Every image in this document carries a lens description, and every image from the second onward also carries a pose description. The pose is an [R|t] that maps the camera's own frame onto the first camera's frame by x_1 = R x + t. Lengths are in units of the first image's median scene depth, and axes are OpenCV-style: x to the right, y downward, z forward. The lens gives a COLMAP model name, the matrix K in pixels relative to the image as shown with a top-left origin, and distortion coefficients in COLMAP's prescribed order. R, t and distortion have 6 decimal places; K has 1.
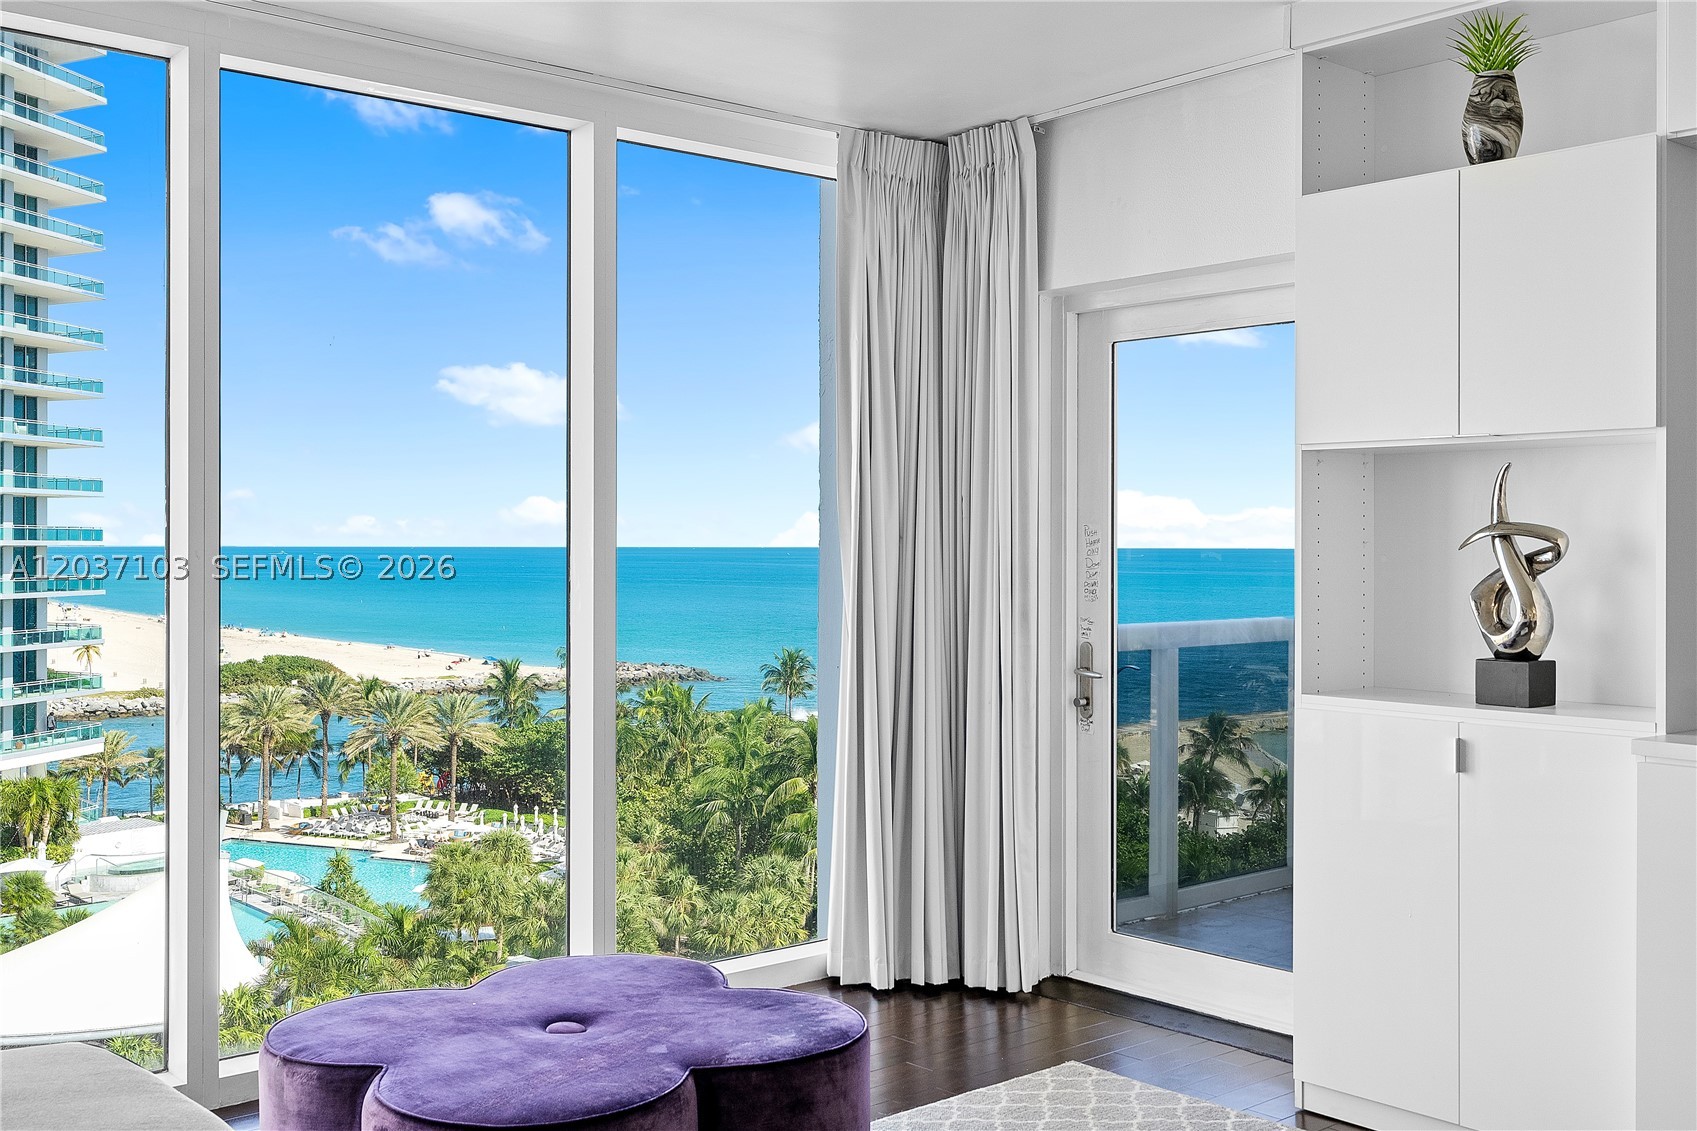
lens RADIAL K [[1724.7, 0, 825.8], [0, 1724.7, 523.9], [0, 0, 1]] dist [0.006050, 0.000000]
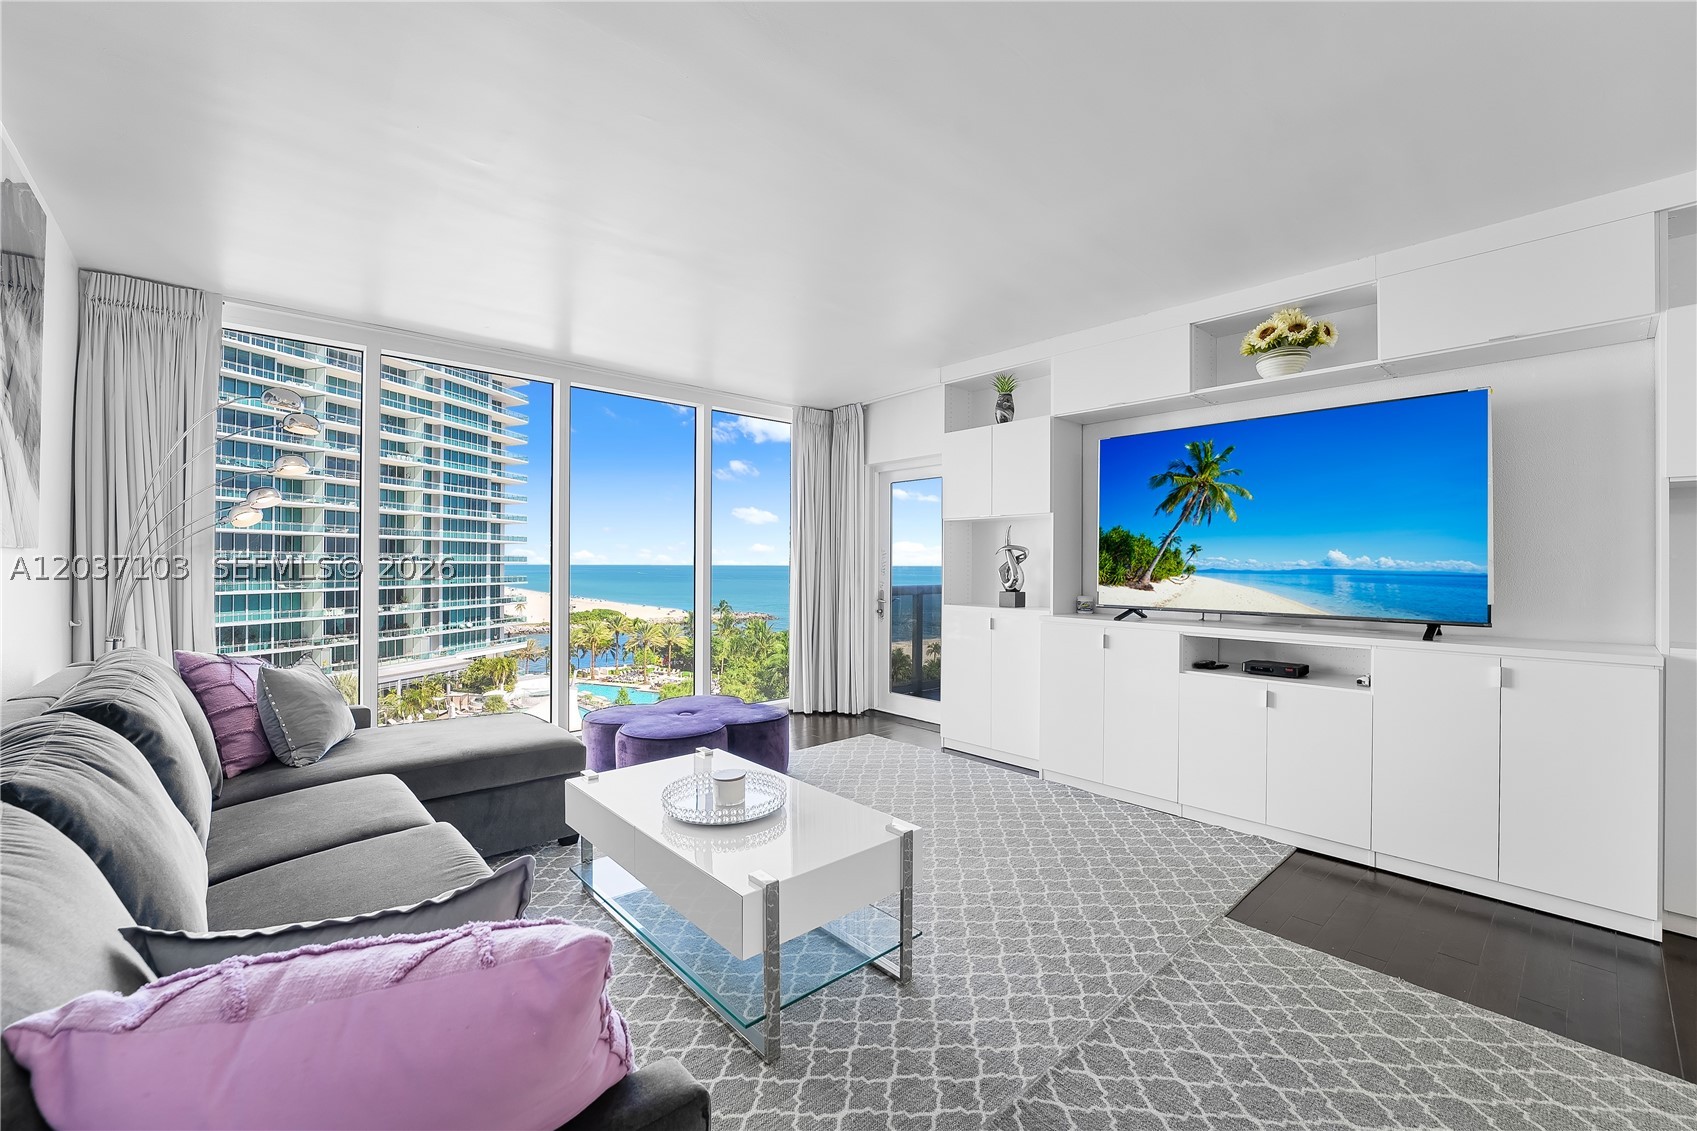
lens RADIAL K [[700.6, 0, 842.7], [0, 700.6, 554.4], [0, 0, 1]] dist [-0.019301, 0.003567]
pose [[0.999593, 0.003383, 0.028323, 0.003507], [-0.003300, 0.999990, -0.002960, 0.000898], [-0.028333, 0.002866, 0.999594, -0.008707]]
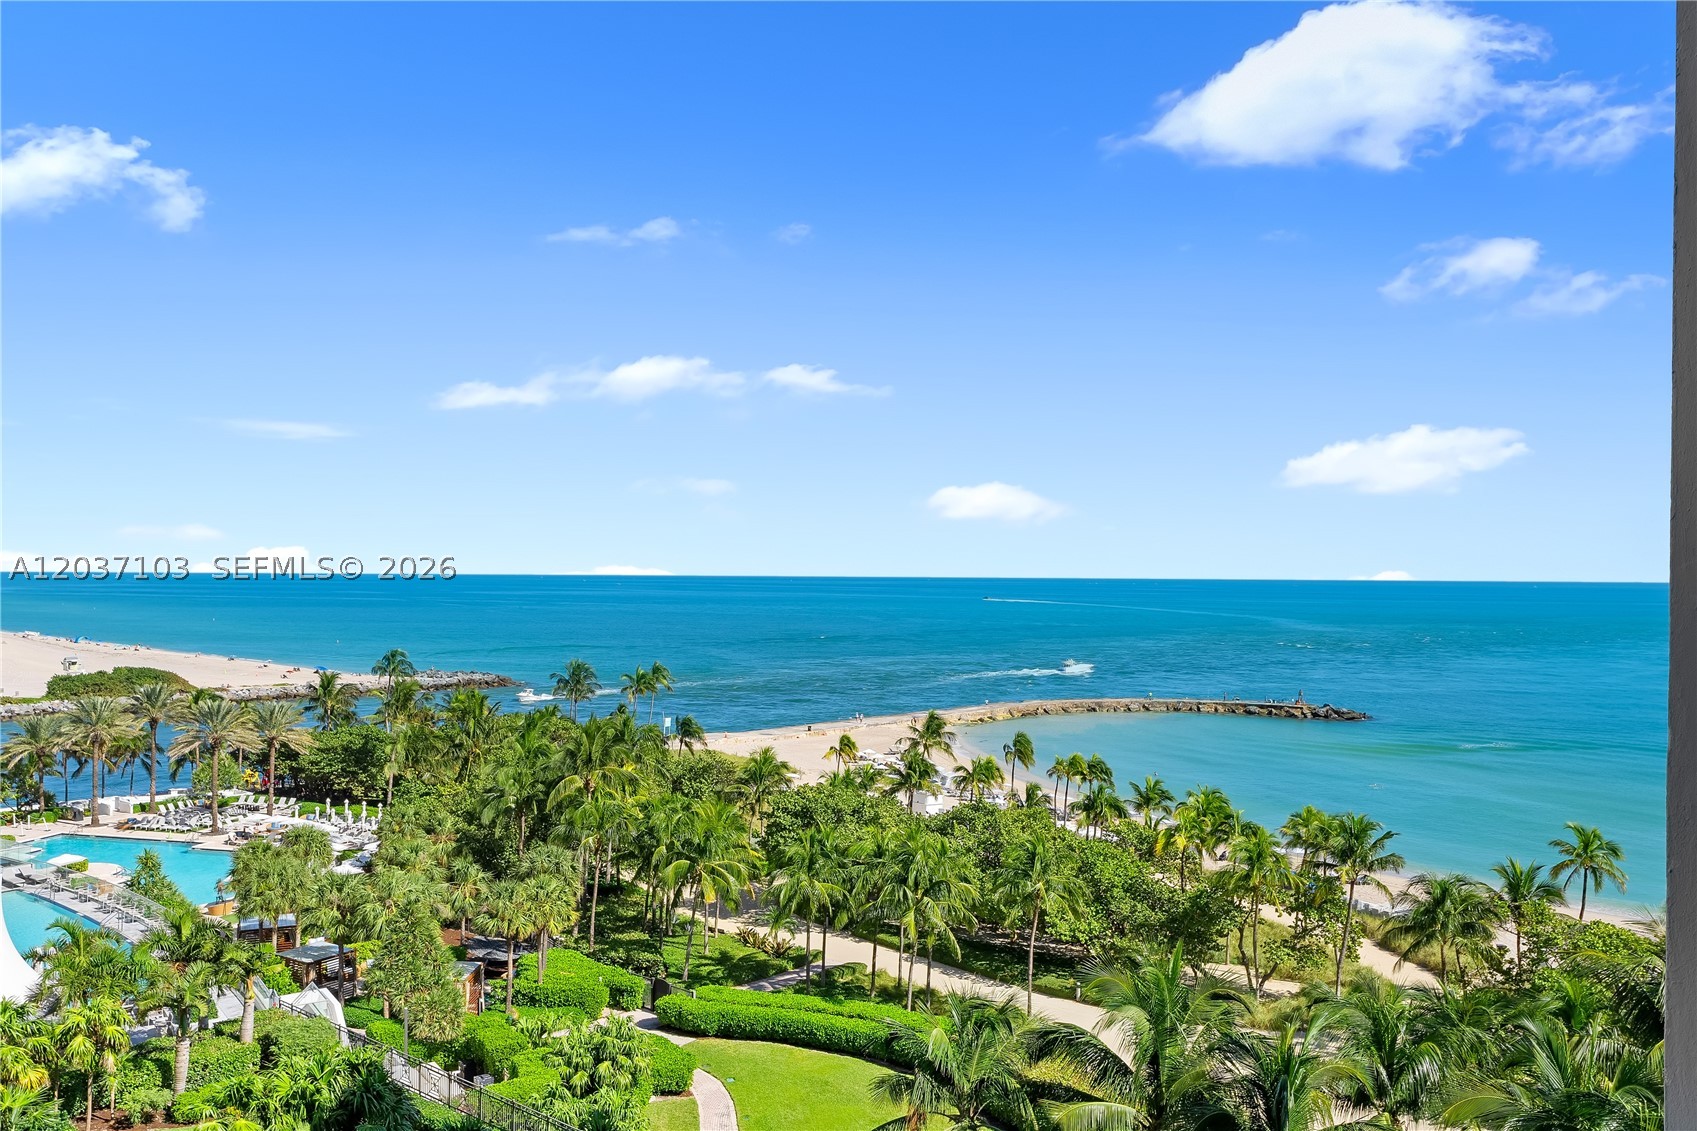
lens RADIAL K [[1353.5, 0, 820.1], [0, 1353.5, 585.7], [0, 0, 1]] dist [0.008352, -0.001607]
pose [[0.989187, 0.004272, 0.146598, 0.012177], [-0.007291, 0.999772, 0.020063, 0.001624], [-0.146479, -0.020914, 0.988993, 0.081252]]
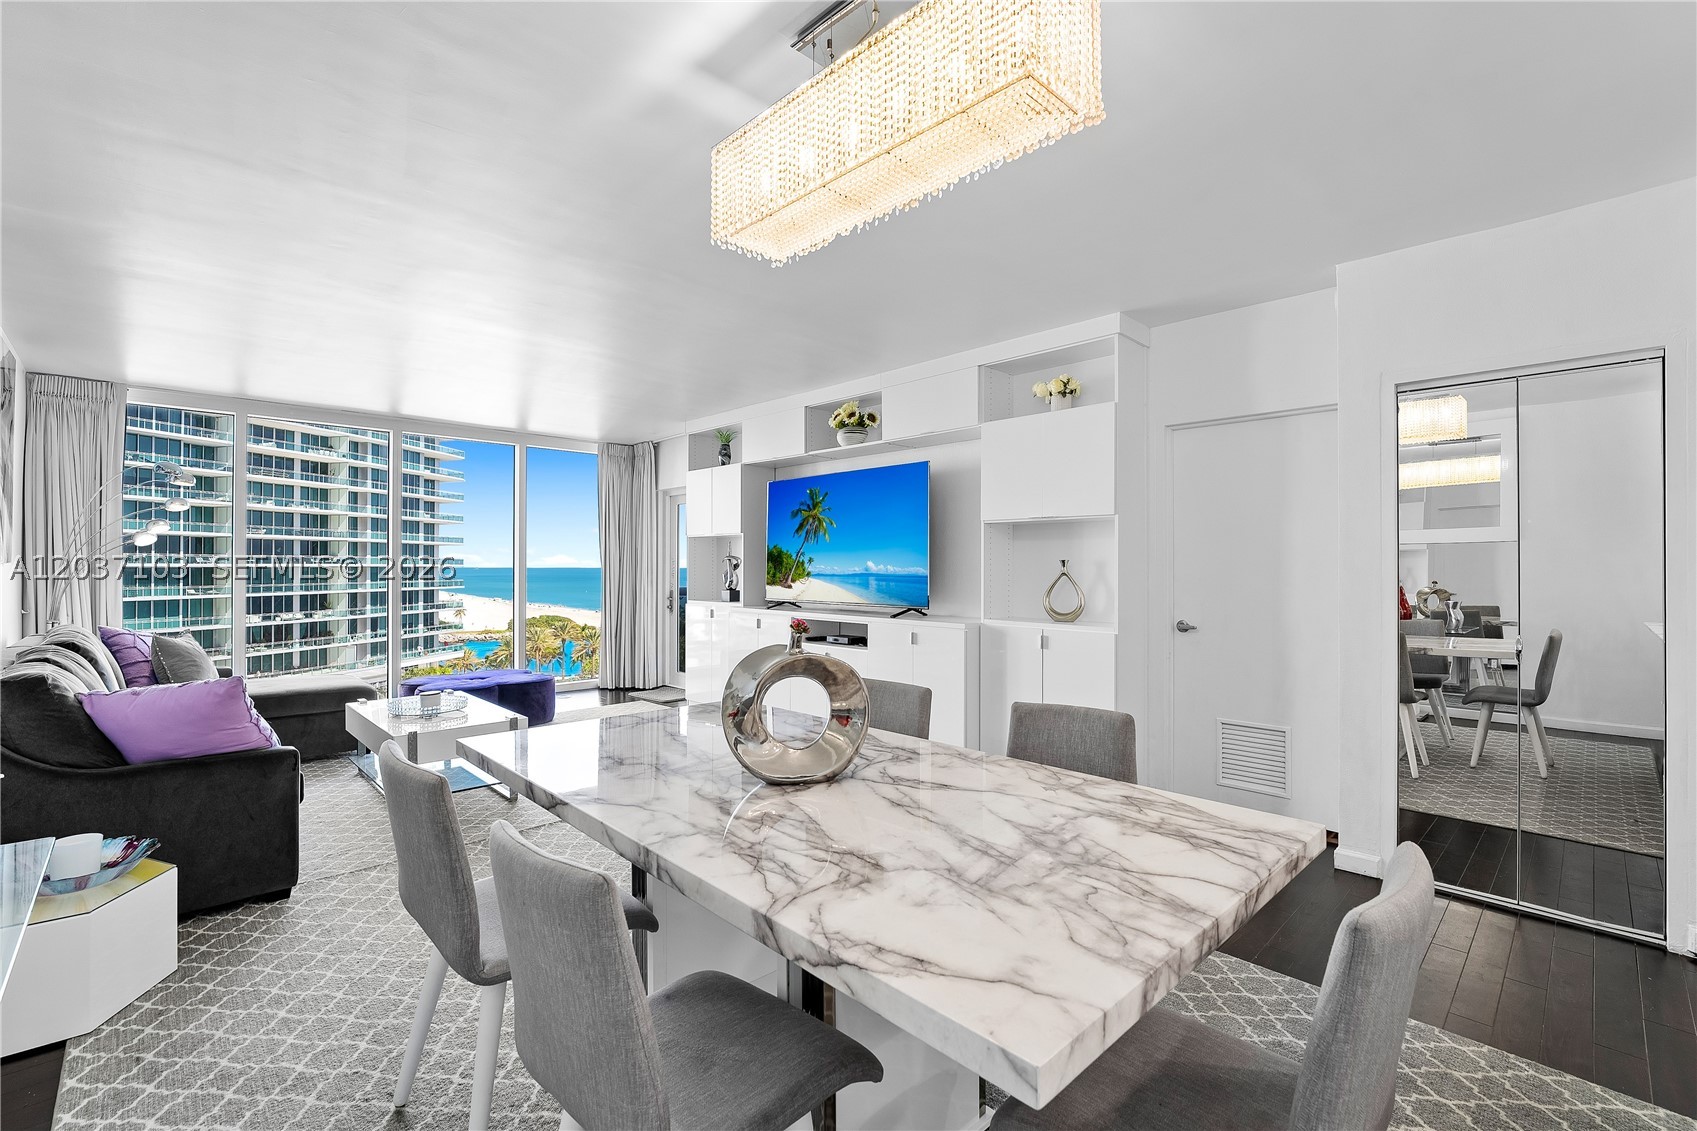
lens RADIAL K [[757.3, 0, 841.3], [0, 757.3, 556.4], [0, 0, 1]] dist [-0.010099, 0.003610]
pose [[0.998293, 0.002282, 0.058362, 0.025567], [-0.002156, 0.999995, -0.002214, 0.000159], [-0.058367, 0.002084, 0.998293, -0.035146]]
